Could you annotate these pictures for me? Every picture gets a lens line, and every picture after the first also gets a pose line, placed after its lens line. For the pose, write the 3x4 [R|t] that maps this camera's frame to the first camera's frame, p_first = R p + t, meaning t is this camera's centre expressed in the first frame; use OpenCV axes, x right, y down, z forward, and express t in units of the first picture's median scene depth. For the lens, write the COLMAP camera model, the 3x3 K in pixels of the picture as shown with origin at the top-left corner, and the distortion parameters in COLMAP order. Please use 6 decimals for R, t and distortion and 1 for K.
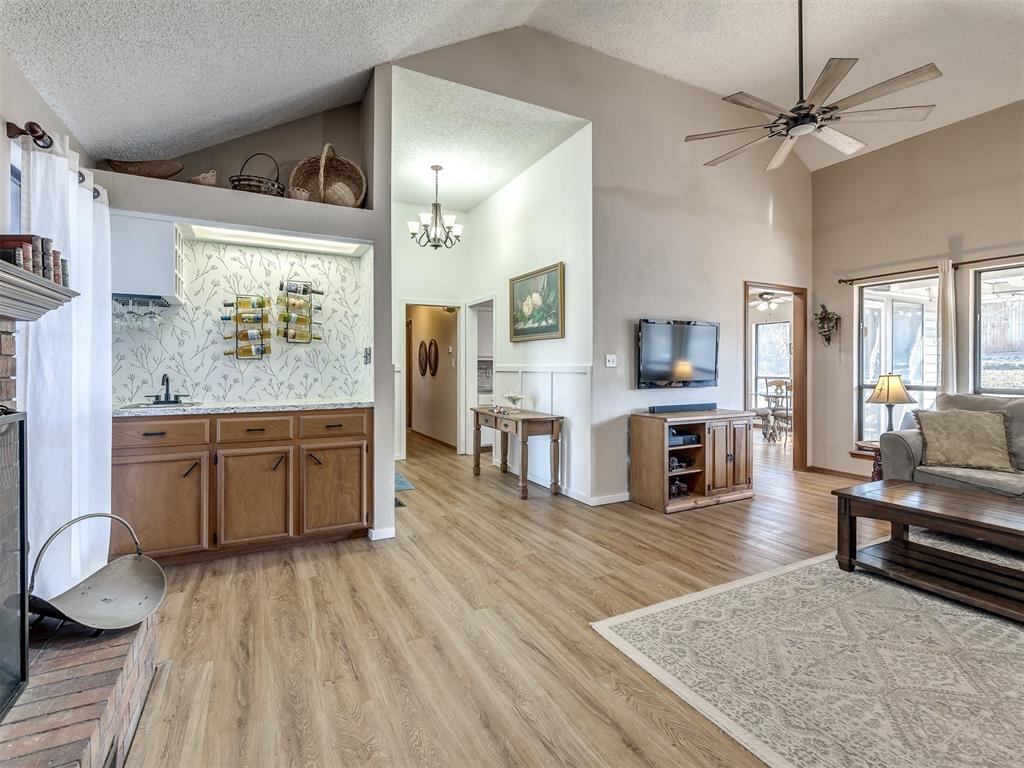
lens RADIAL K [[492.8, 0, 526.5], [0, 492.8, 364.7], [0, 0, 1]] dist [-0.000197, 0.000116]
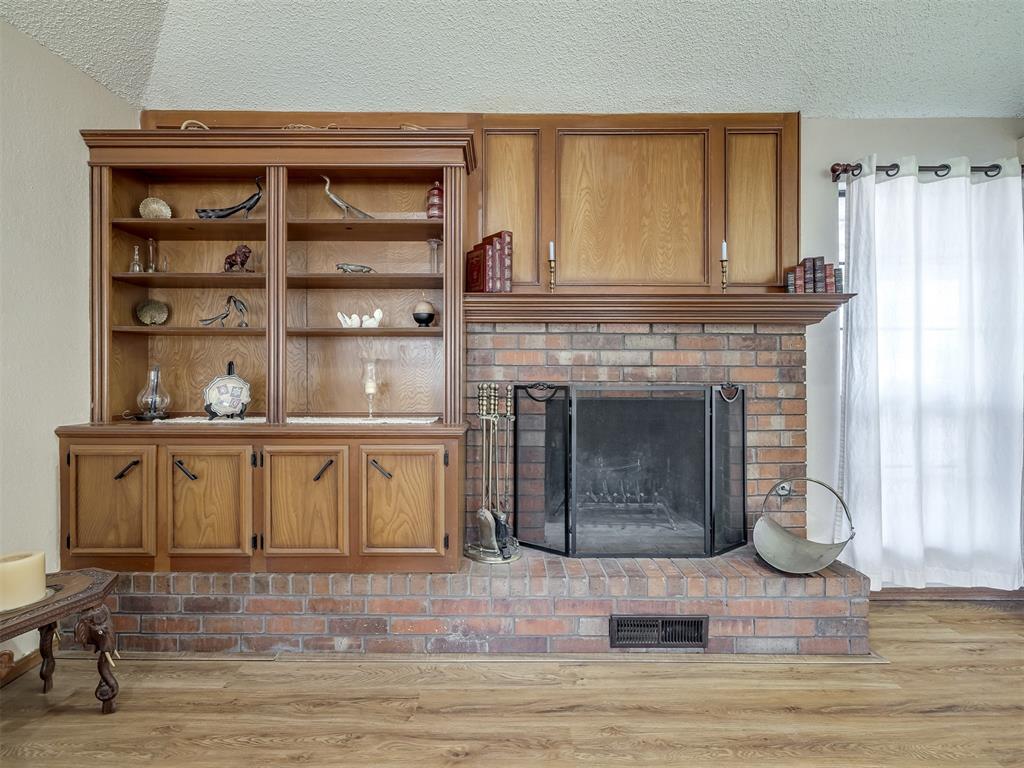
lens RADIAL K [[494.0, 0, 515.6], [0, 494.0, 379.4], [0, 0, 1]] dist [-0.000686, 0.000528]
pose [[-0.471226, 0.006648, -0.881987, 0.270413], [0.004869, 0.999976, 0.004936, 0.025635], [0.881999, -0.001968, -0.471247, 0.473583]]
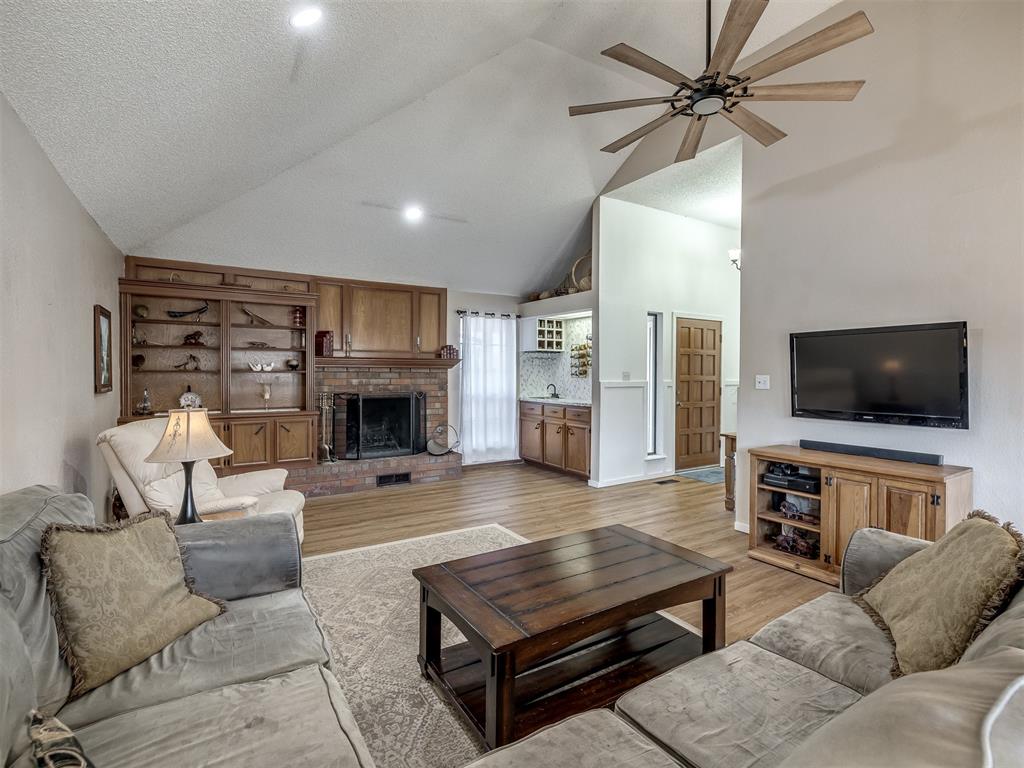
lens RADIAL K [[511.7, 0, 552.2], [0, 511.7, 372.7], [0, 0, 1]] dist [0.000969, 0.000162]
pose [[0.114372, 0.005892, -0.993421, 1.431907], [0.000552, 0.999982, 0.005994, -0.042144], [0.993438, -0.001234, 0.114366, 0.676447]]
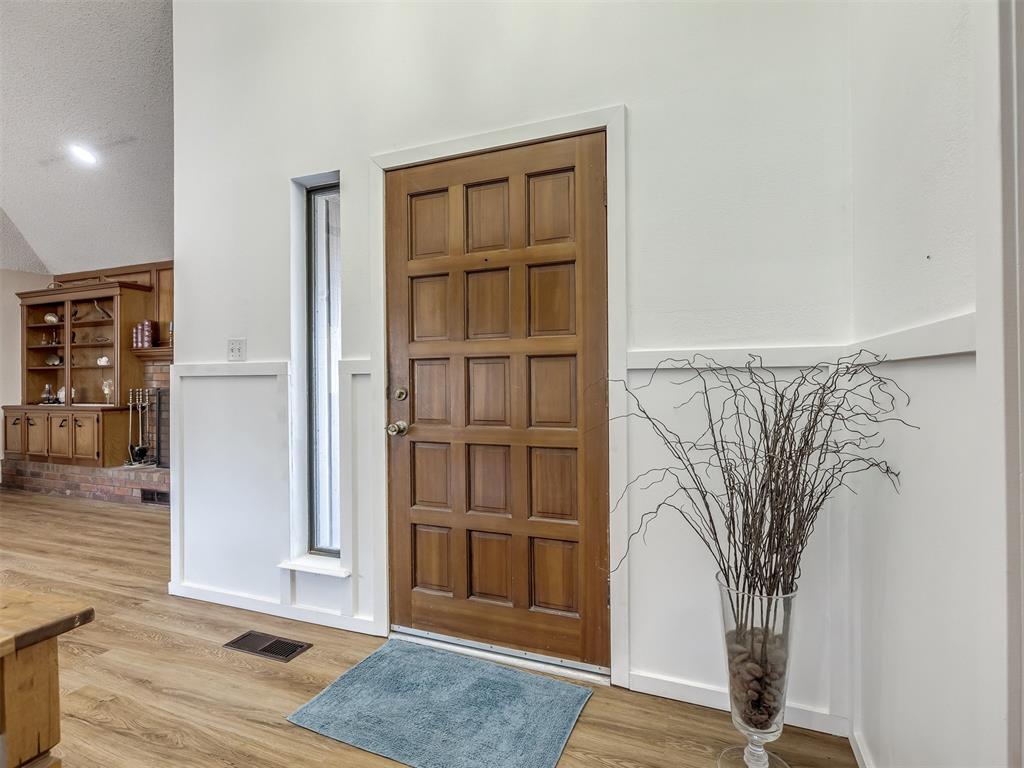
lens RADIAL K [[487.7, 0, 538.3], [0, 487.7, 385.6], [0, 0, 1]] dist [0.001441, 0.000389]
pose [[-0.740726, 0.007471, -0.671766, -0.191392], [0.012151, 0.999924, -0.002278, 0.041889], [0.671697, -0.009849, -0.740760, 1.979340]]
